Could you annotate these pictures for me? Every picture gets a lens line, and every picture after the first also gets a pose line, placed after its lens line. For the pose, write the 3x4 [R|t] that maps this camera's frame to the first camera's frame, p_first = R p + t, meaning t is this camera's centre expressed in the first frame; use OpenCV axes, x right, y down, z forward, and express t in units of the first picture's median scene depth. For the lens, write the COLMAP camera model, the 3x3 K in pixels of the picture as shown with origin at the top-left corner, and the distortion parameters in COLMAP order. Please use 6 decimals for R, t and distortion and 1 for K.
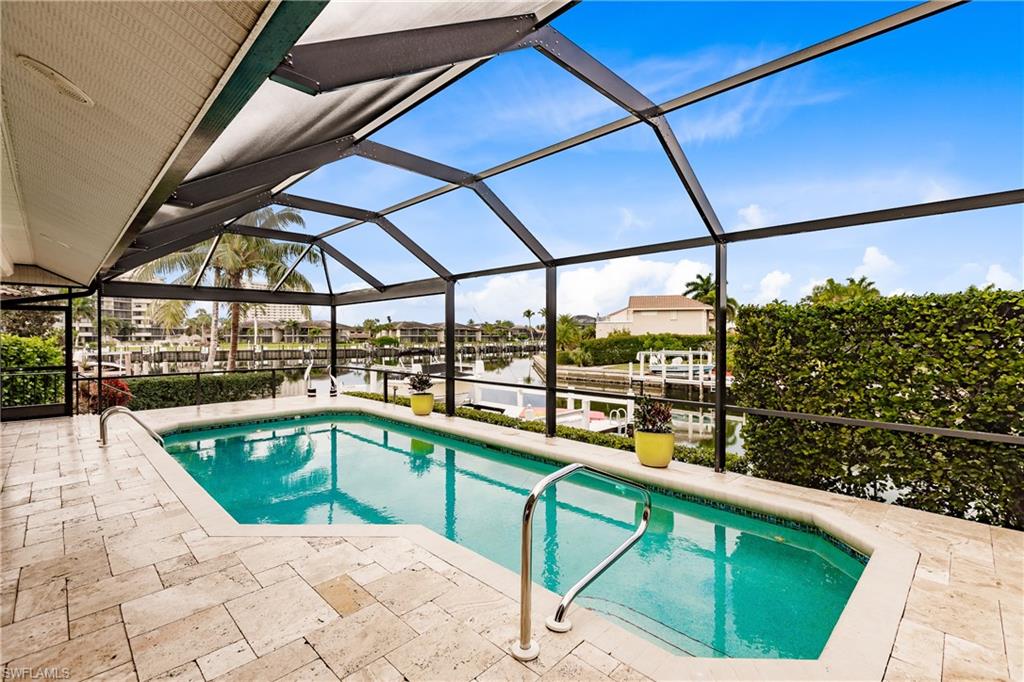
lens RADIAL K [[456.3, 0, 510.0], [0, 456.3, 338.2], [0, 0, 1]] dist [0.002585, -0.002308]
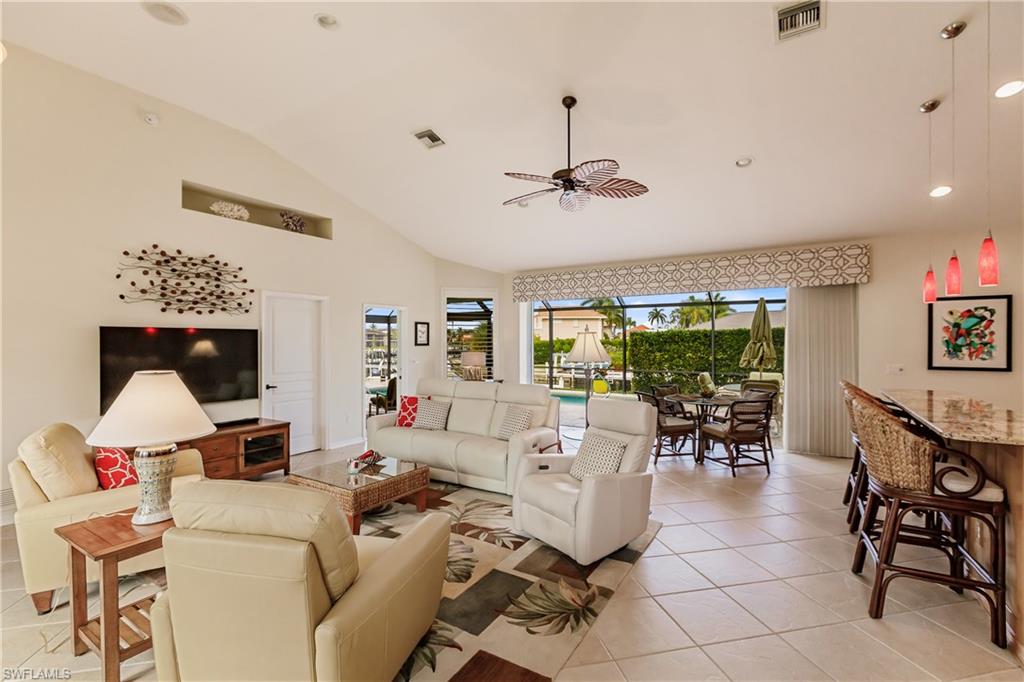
lens RADIAL K [[456.3, 0, 508.2], [0, 456.3, 342.5], [0, 0, 1]] dist [0.002585, -0.002308]
pose [[0.977369, -0.002557, 0.211528, -0.059696], [0.002525, 0.999997, 0.000420, -0.000854], [-0.211528, 0.000124, 0.977372, -0.114151]]
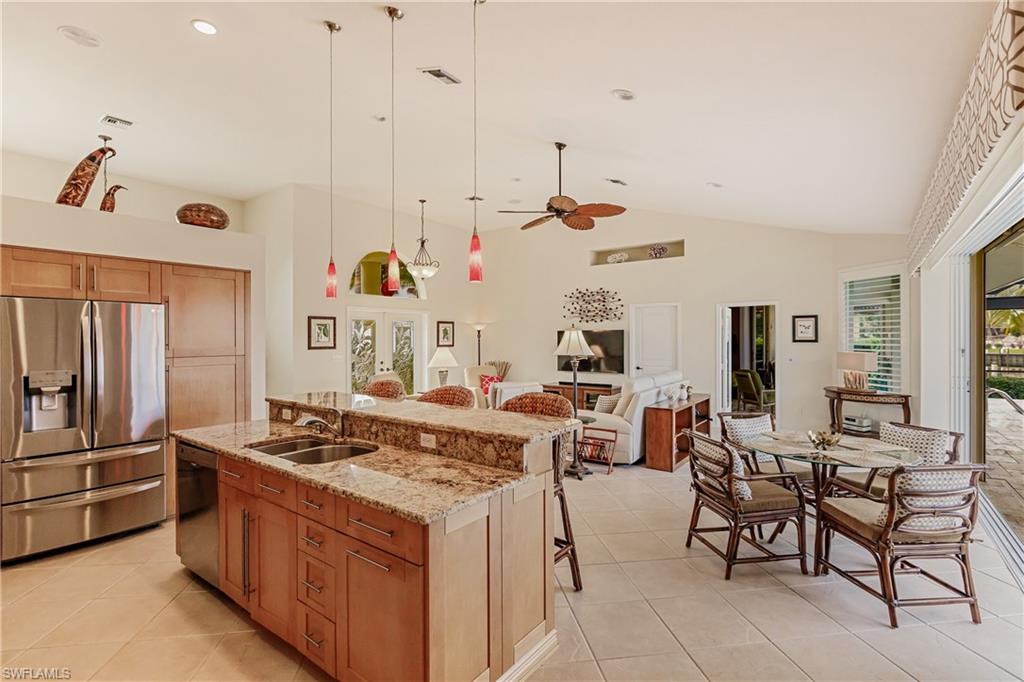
lens RADIAL K [[472.7, 0, 512.4], [0, 472.7, 337.7], [0, 0, 1]] dist [-0.001542, -0.002366]
pose [[0.140066, -0.001384, -0.990141, 0.041827], [-0.000901, 0.999998, -0.001526, -0.000856], [0.990142, 0.001105, 0.140064, -0.073735]]
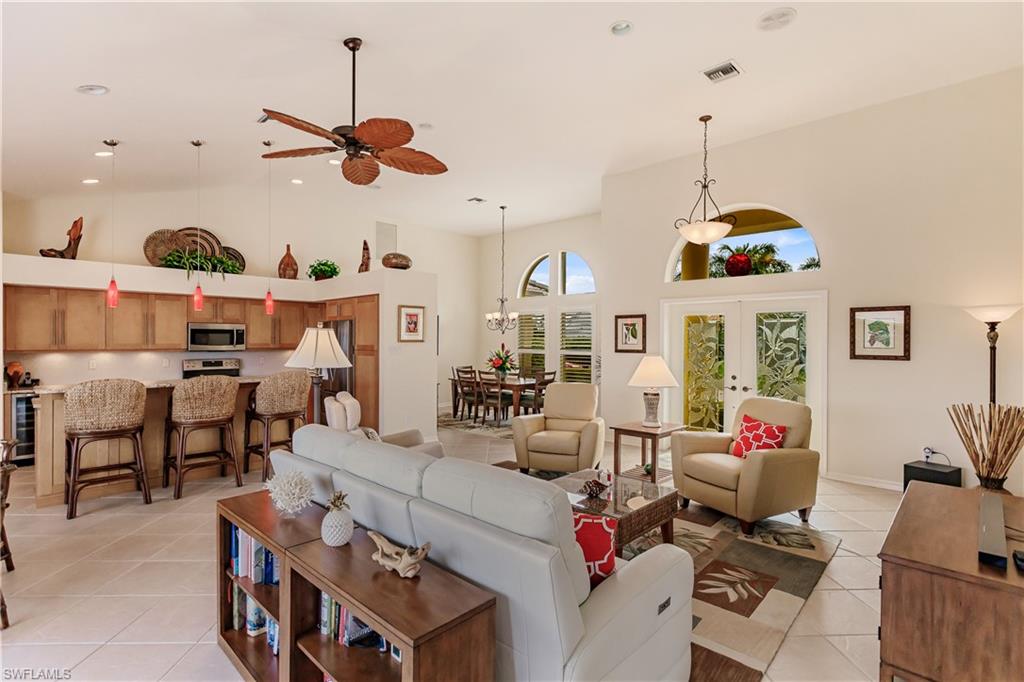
lens RADIAL K [[472.7, 0, 515.7], [0, 472.7, 339.6], [0, 0, 1]] dist [-0.001542, -0.002366]
pose [[-0.999527, -0.004691, -0.030405, -0.055172], [-0.004784, 0.999984, 0.002990, -0.001179], [0.030391, 0.003134, -0.999533, -0.000929]]
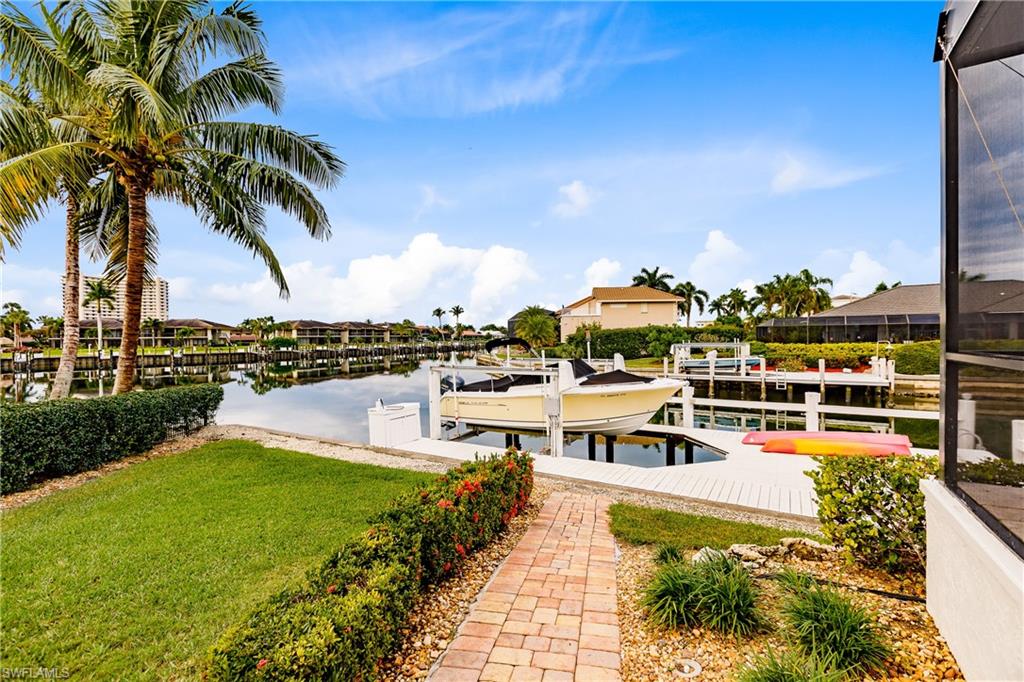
lens RADIAL K [[456.3, 0, 515.5], [0, 456.3, 347.3], [0, 0, 1]] dist [0.002585, -0.002308]
pose [[0.970886, -0.015926, 0.239011, -0.117824], [0.011895, 0.999762, 0.018299, 0.010208], [-0.239246, -0.014923, 0.970844, 0.162153]]
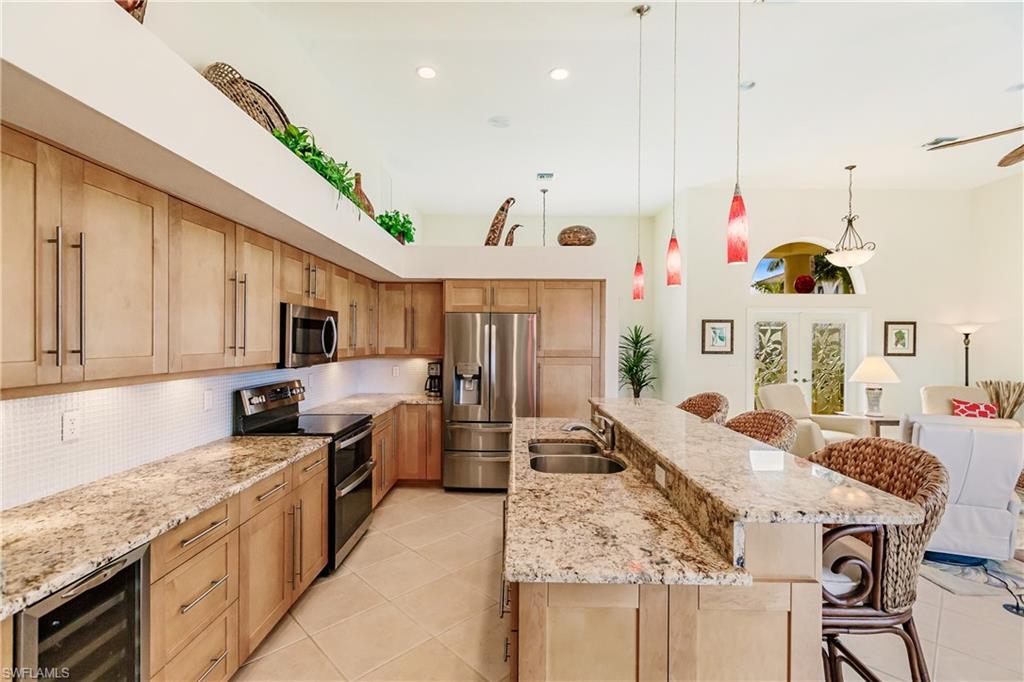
lens RADIAL K [[456.3, 0, 508.3], [0, 456.3, 341.2], [0, 0, 1]] dist [0.002585, -0.002308]
pose [[-0.711026, -0.005004, -0.703148, 0.030196], [-0.010651, 0.999937, 0.003654, -0.001050], [0.703085, 0.010087, -0.711035, -0.061725]]
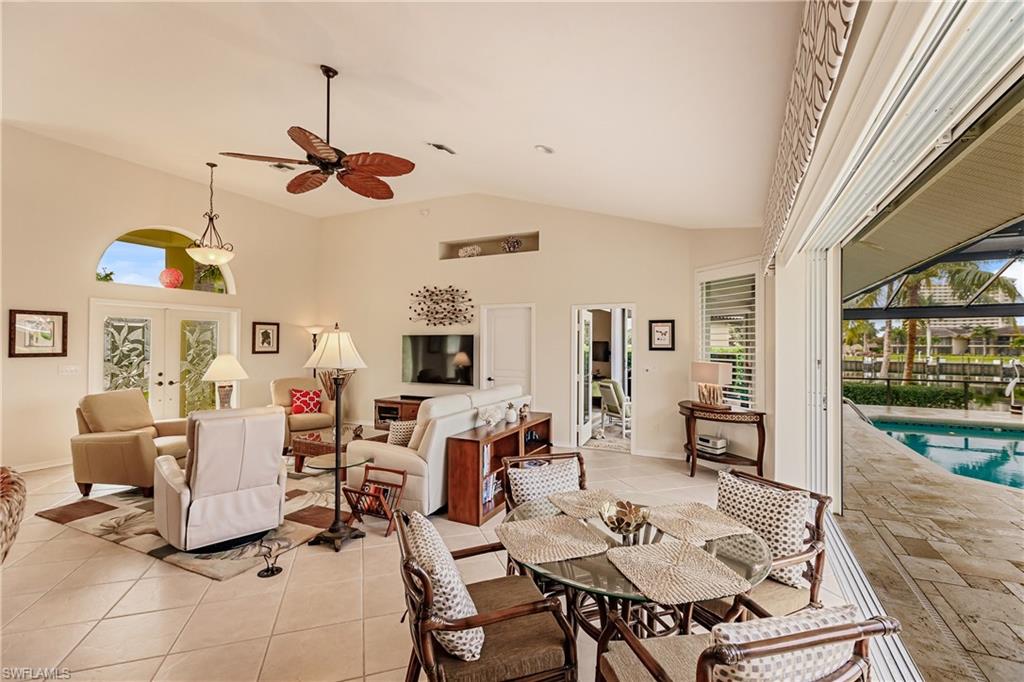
lens RADIAL K [[456.3, 0, 514.2], [0, 456.3, 339.6], [0, 0, 1]] dist [0.002585, -0.002308]
pose [[0.321506, -0.008981, -0.946865, 0.021920], [-0.007895, 0.999895, -0.012165, -0.000884], [0.946875, 0.011386, 0.321401, -0.050048]]
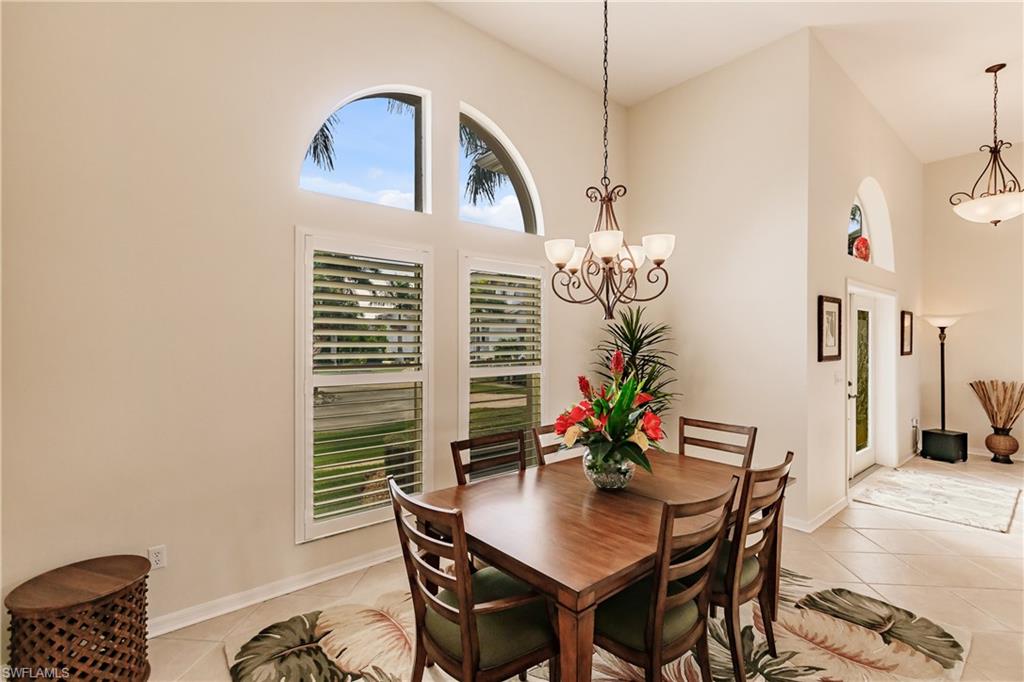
lens RADIAL K [[456.3, 0, 512.5], [0, 456.3, 343.0], [0, 0, 1]] dist [0.002585, -0.002308]
pose [[-0.104918, -0.002026, -0.994479, -0.019463], [-0.003585, 0.999992, -0.001659, 0.000088], [0.994474, 0.003391, -0.104924, -0.139854]]
